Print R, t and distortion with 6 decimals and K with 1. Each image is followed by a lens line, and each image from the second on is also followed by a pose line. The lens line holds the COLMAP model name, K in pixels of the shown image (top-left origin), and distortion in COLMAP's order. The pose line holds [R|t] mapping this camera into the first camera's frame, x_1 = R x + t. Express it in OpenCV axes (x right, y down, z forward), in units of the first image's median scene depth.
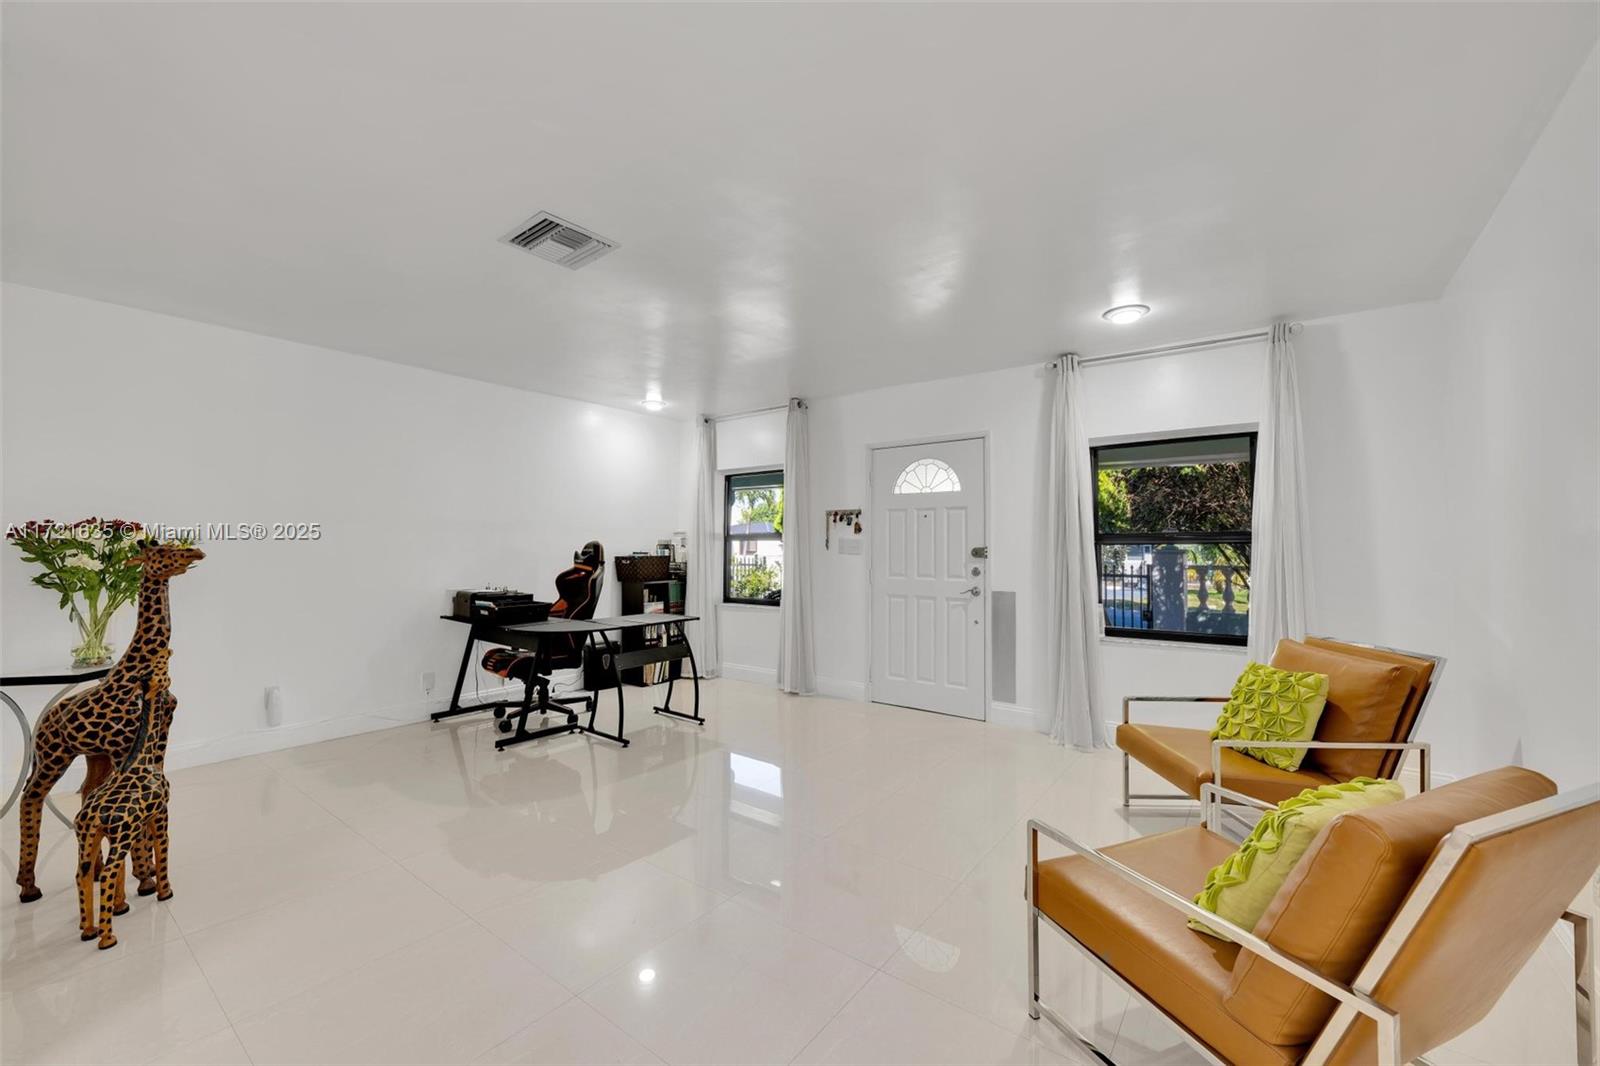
lens RADIAL K [[626.9, 0, 802.3], [0, 626.9, 533.1], [0, 0, 1]] dist [-0.003820, -0.000280]
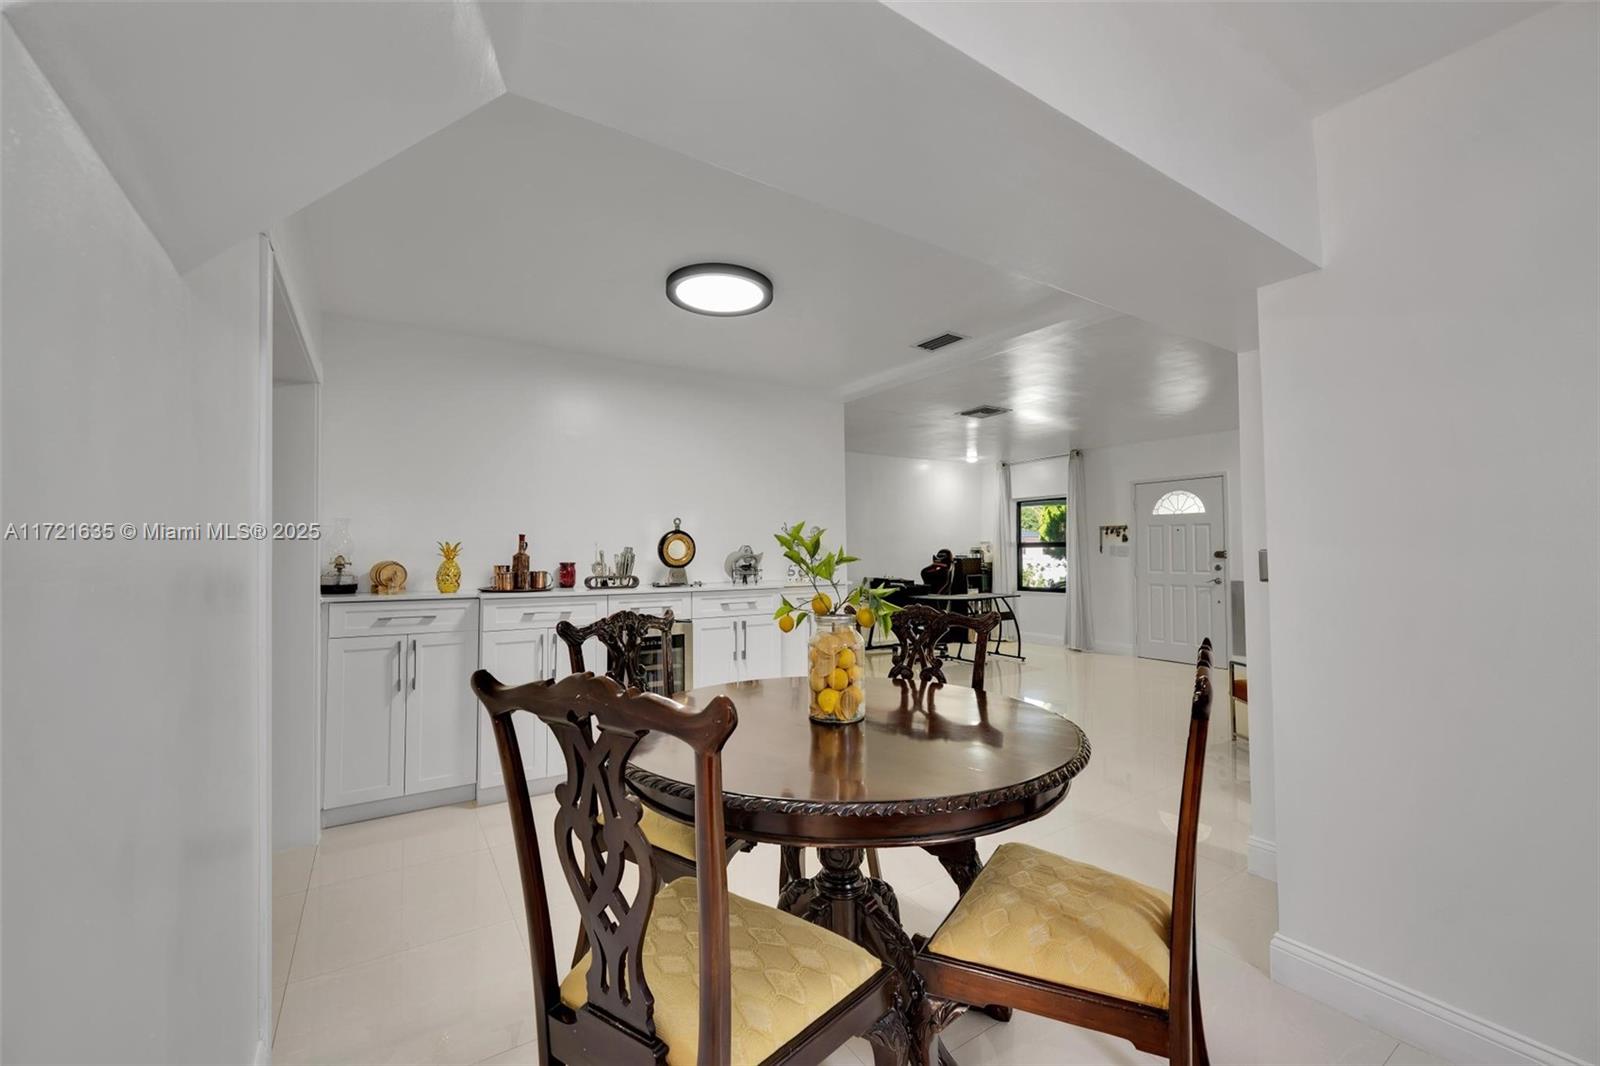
lens RADIAL K [[626.9, 0, 797.8], [0, 626.9, 532.1], [0, 0, 1]] dist [-0.003820, -0.000280]
pose [[0.940077, -0.017114, -0.340532, -0.129681], [0.013946, 0.999834, -0.011748, -0.015543], [0.340676, 0.006295, 0.940160, -0.625900]]
